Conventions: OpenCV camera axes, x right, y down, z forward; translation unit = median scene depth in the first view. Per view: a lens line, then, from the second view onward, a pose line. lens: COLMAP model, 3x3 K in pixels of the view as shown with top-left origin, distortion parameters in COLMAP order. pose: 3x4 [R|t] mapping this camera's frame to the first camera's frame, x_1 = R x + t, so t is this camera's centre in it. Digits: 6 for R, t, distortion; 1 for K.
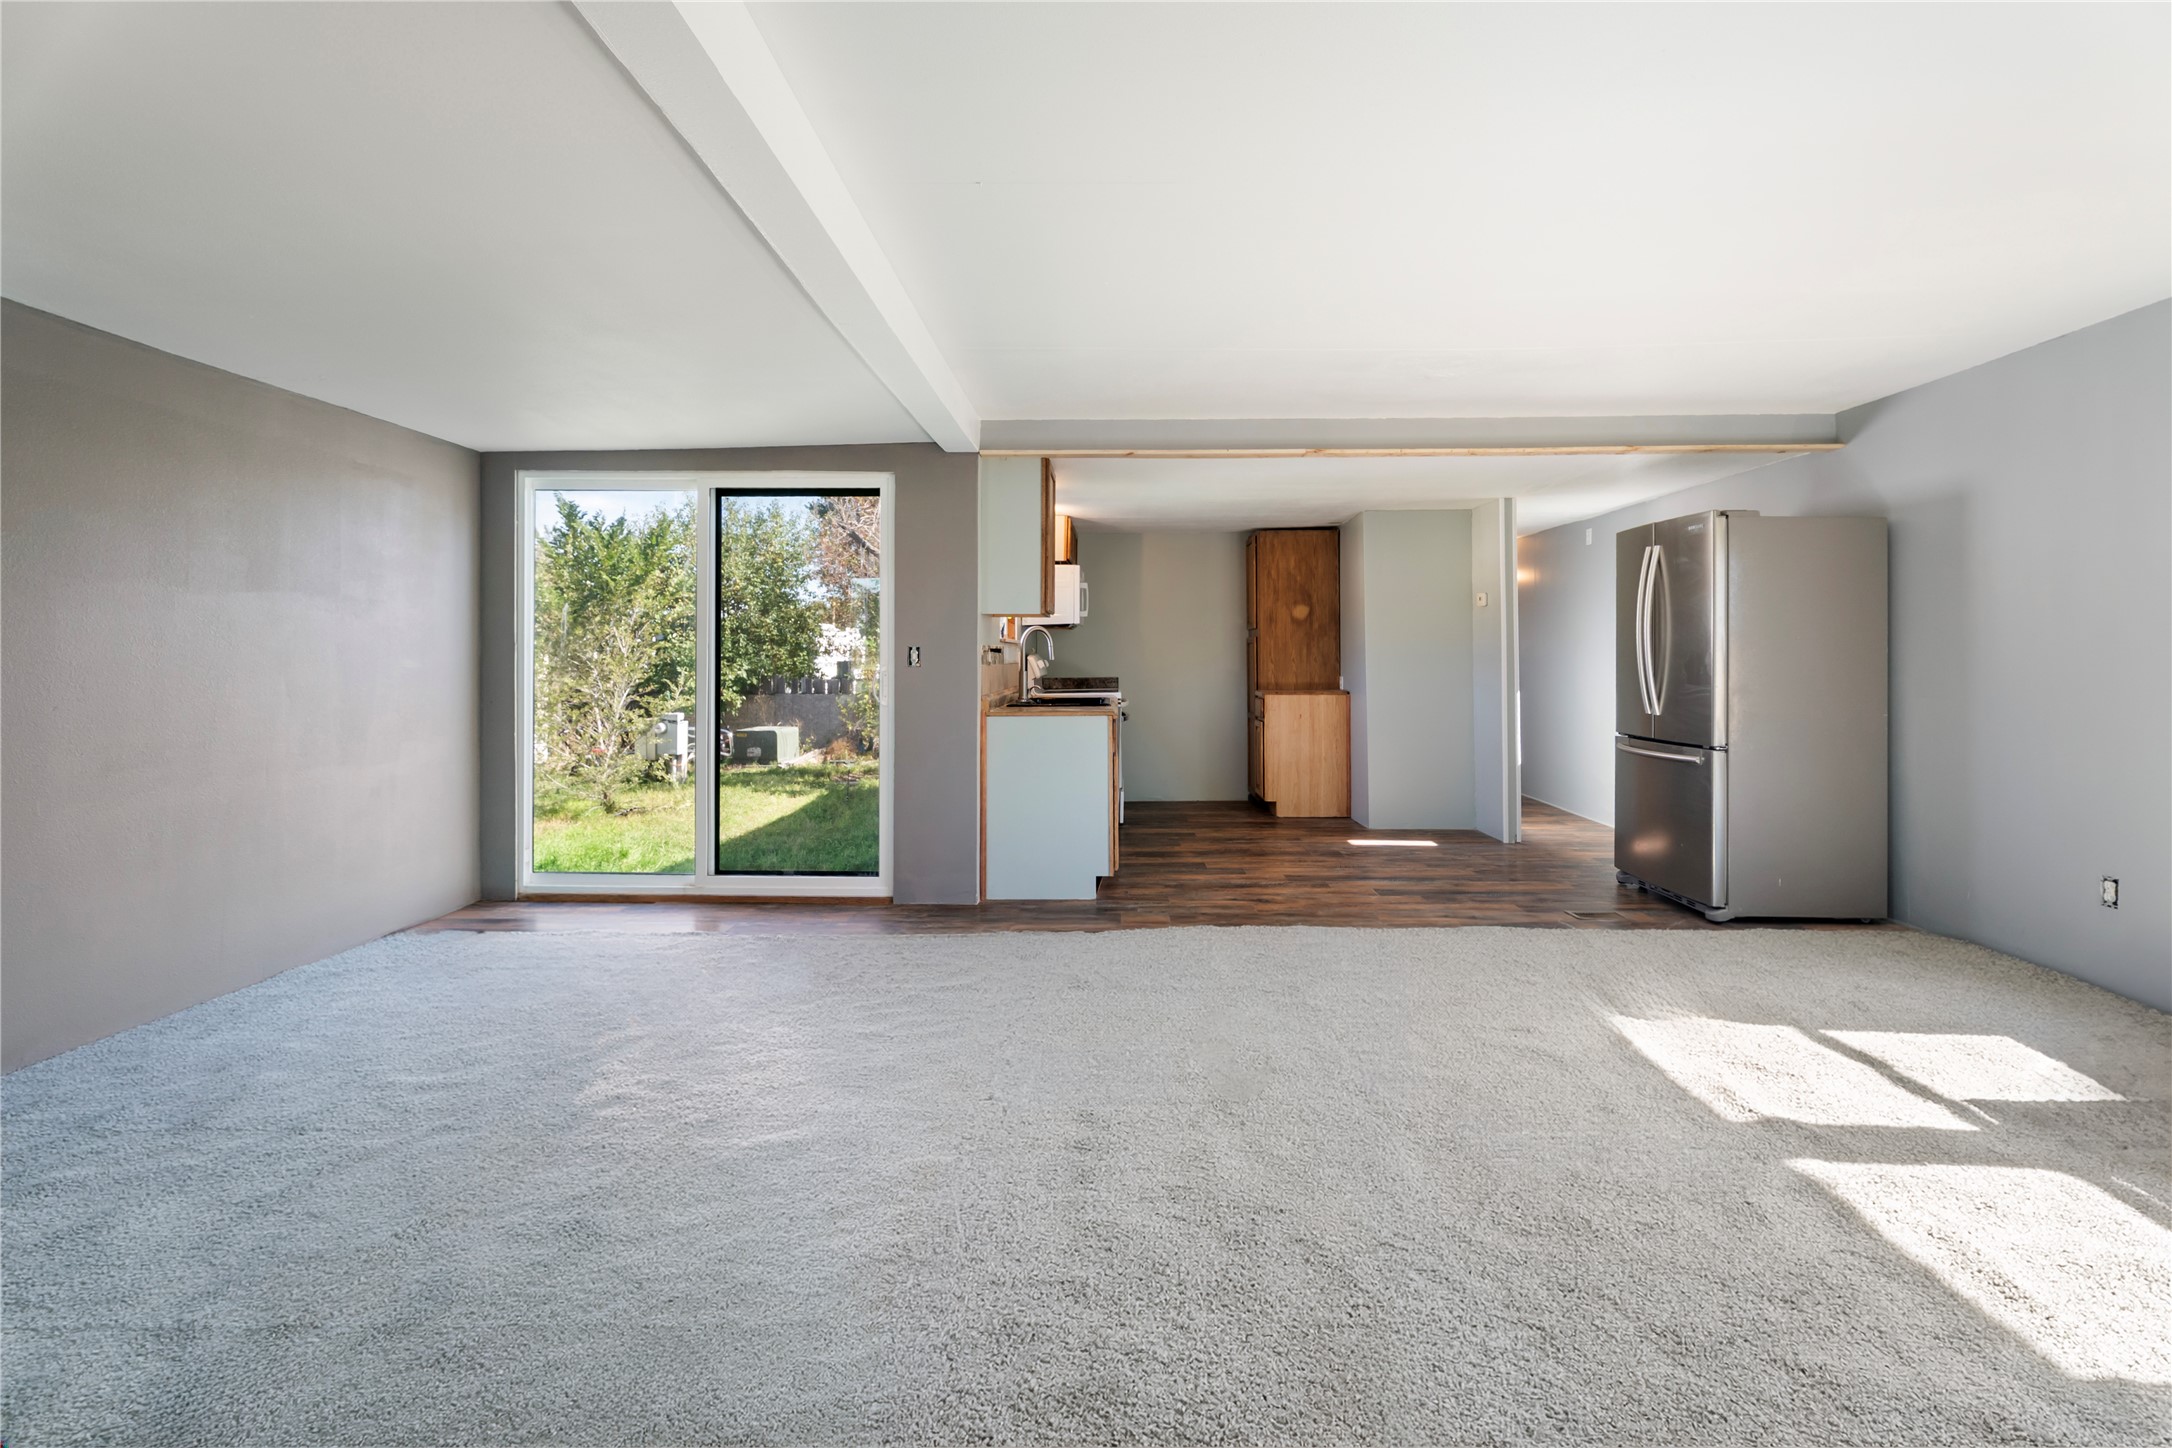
lens RADIAL K [[1005.5, 0, 1074.7], [0, 1005.5, 650.2], [0, 0, 1]] dist [-0.001896, -0.000116]
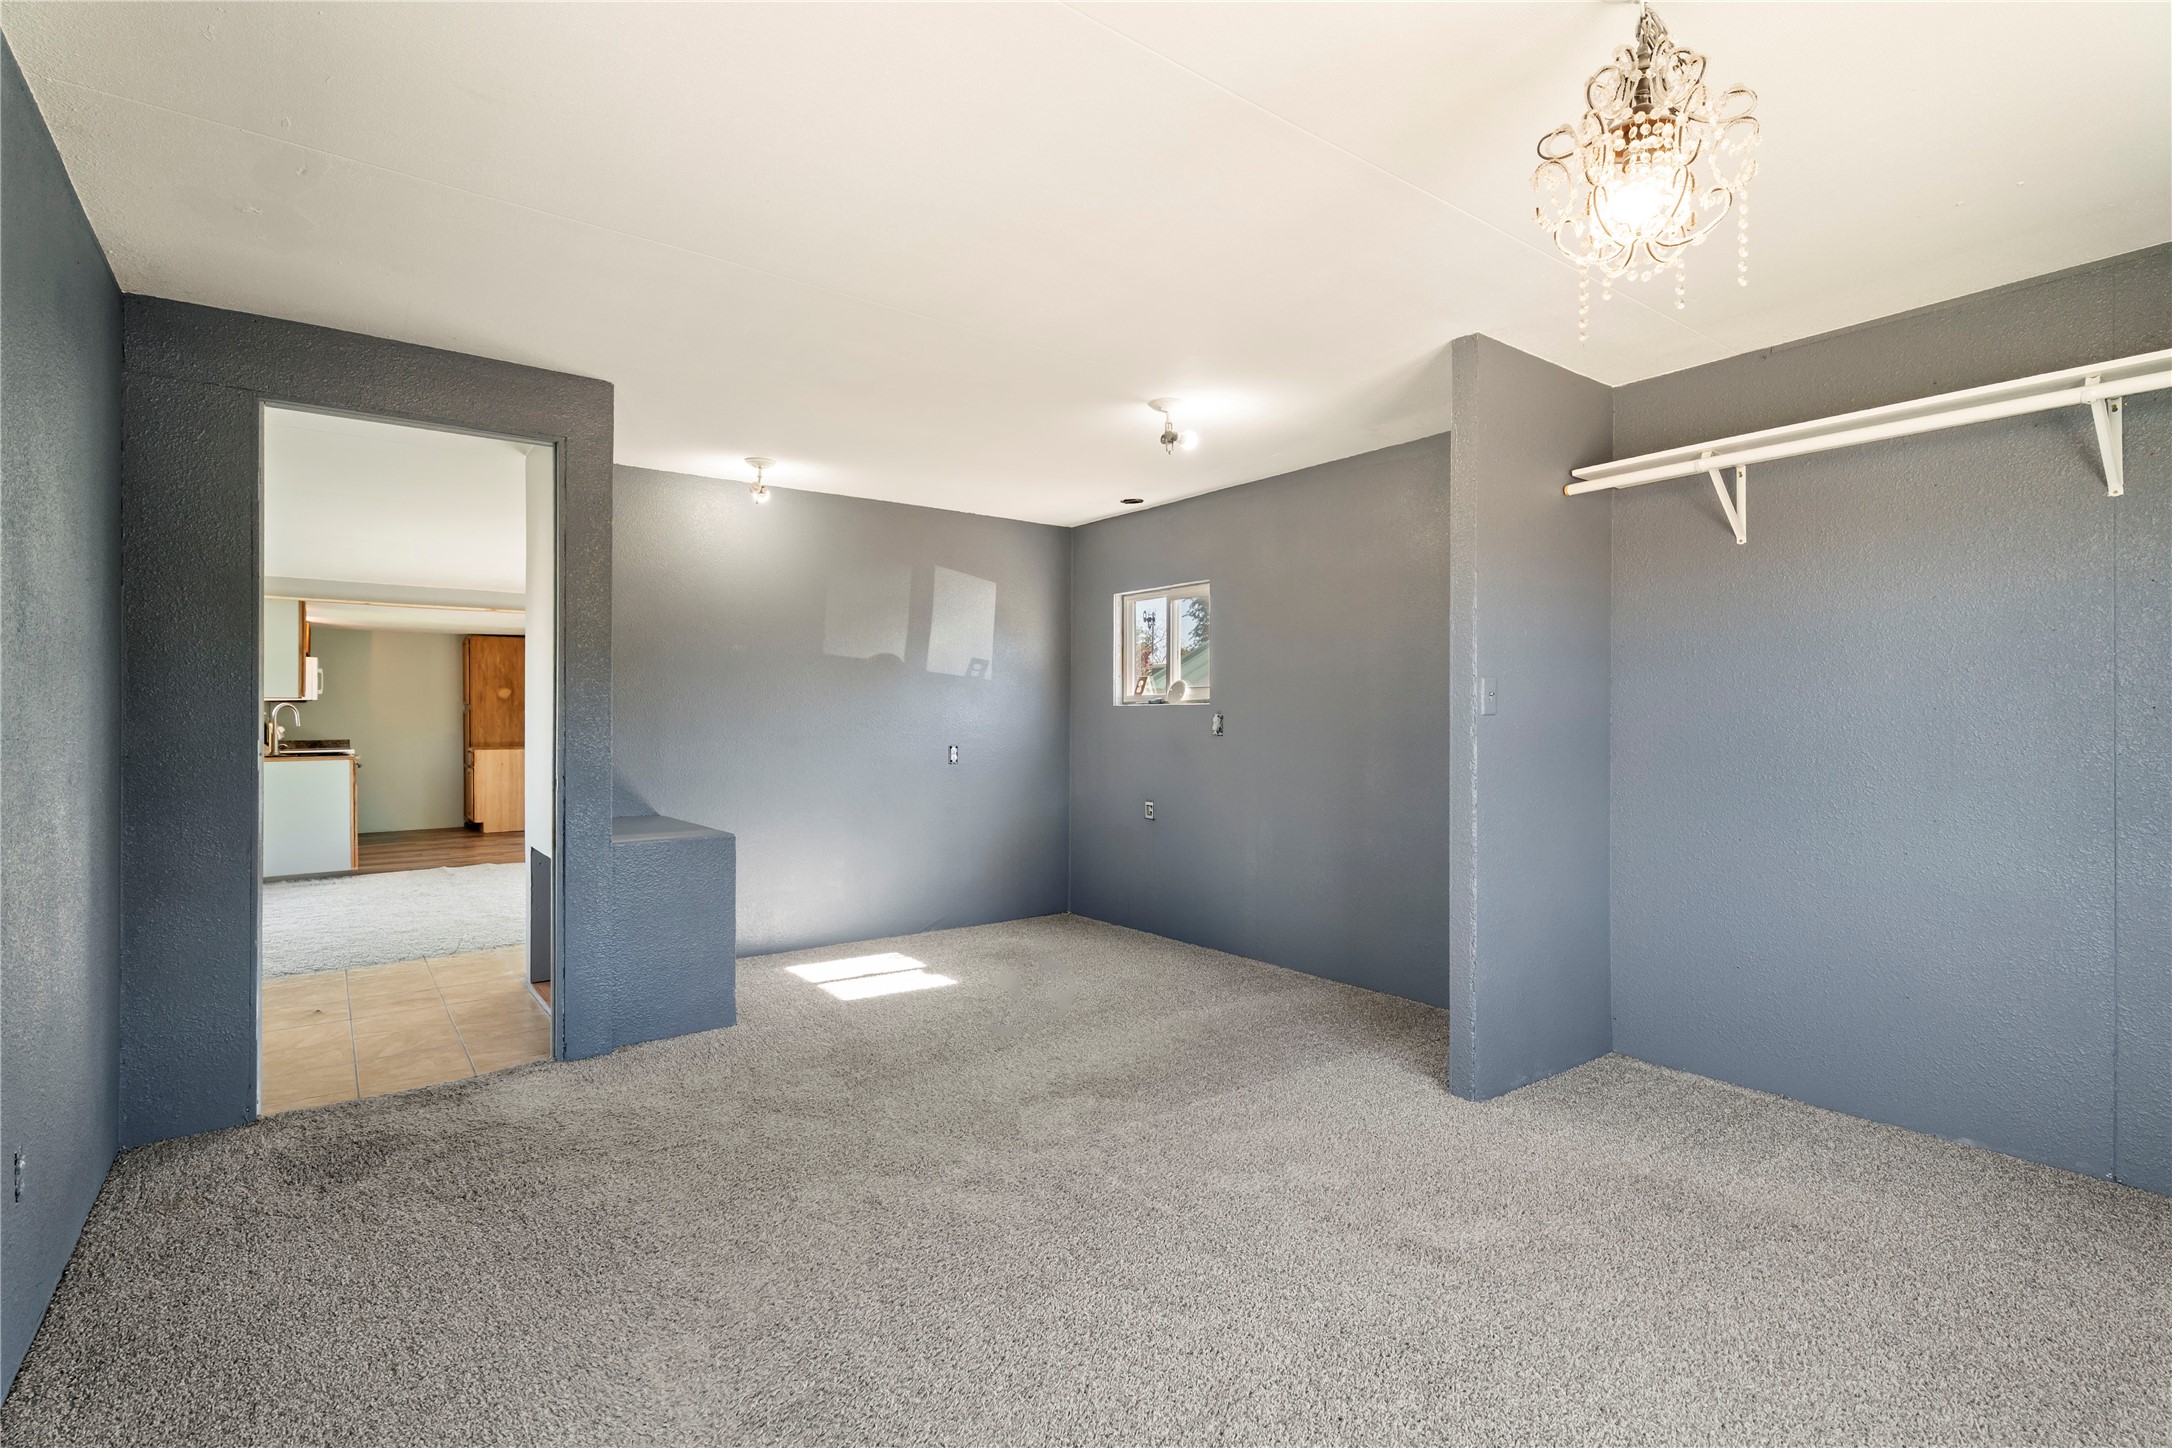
lens RADIAL K [[1005.5, 0, 1081.8], [0, 1005.5, 720.3], [0, 0, 1]] dist [-0.001896, -0.000116]
pose [[0.772557, 0.002365, 0.634941, -0.056082], [-0.005581, 0.999980, 0.003067, -0.008050], [-0.634920, -0.005914, 0.772555, -0.686389]]
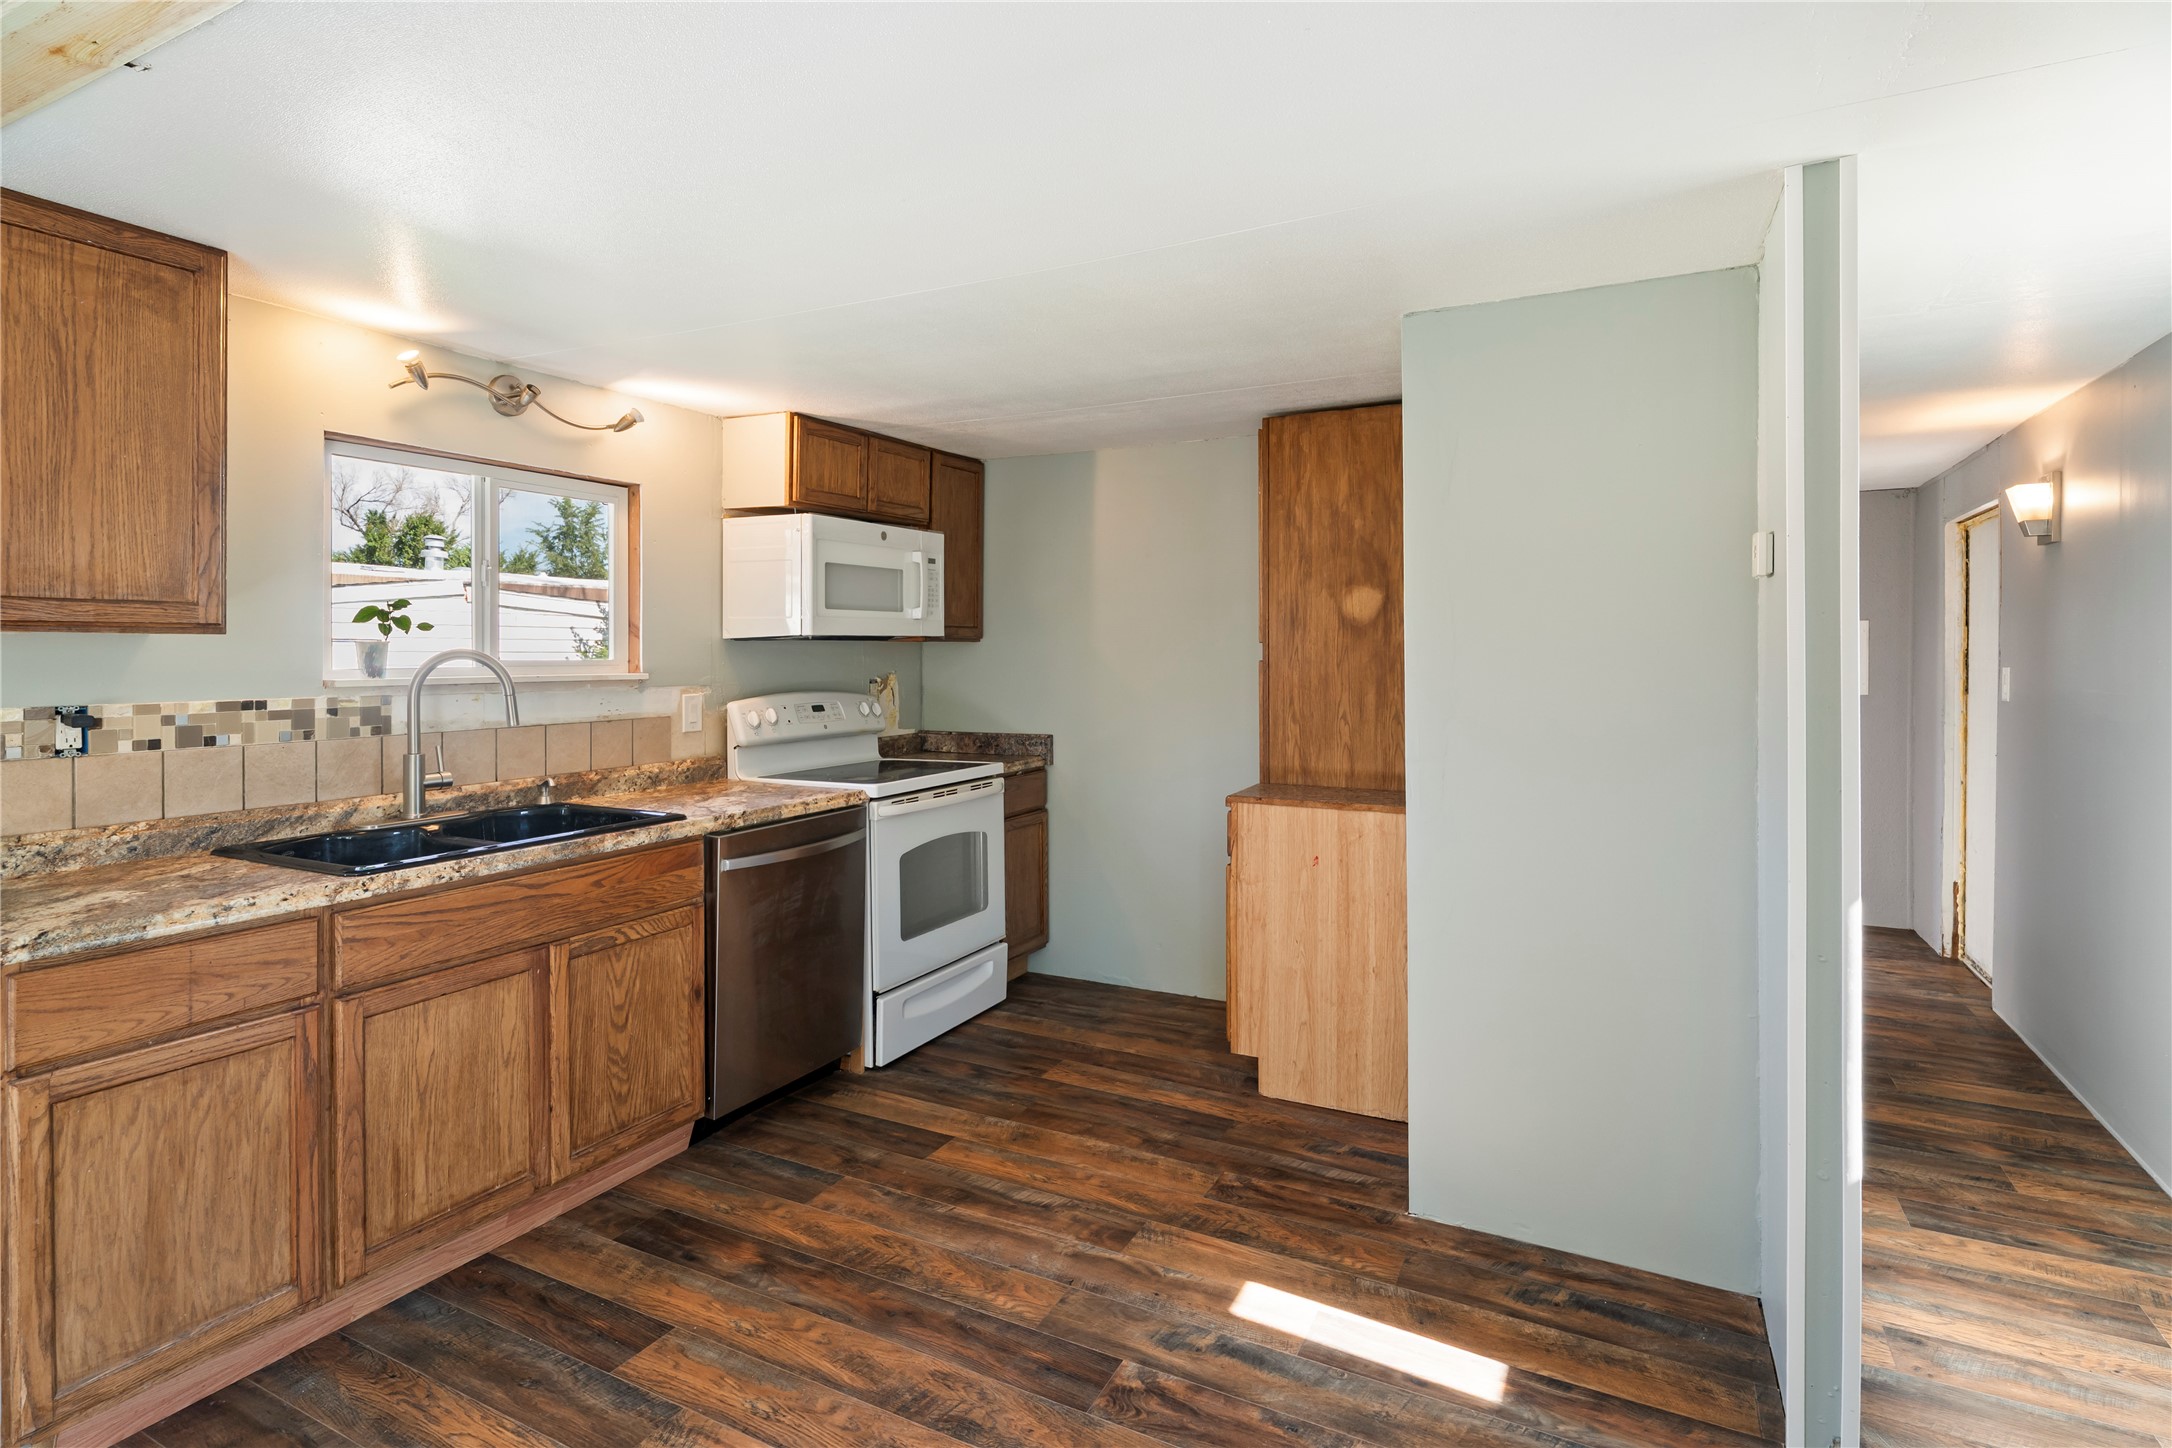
lens RADIAL K [[1071.0, 0, 1086.1], [0, 1071.0, 658.9], [0, 0, 1]] dist [0.000425, 0.000067]
pose [[0.904432, 0.008192, -0.426539, 0.323821], [-0.003334, 0.999921, 0.012134, -0.020707], [0.426605, -0.009552, 0.904388, 0.567177]]
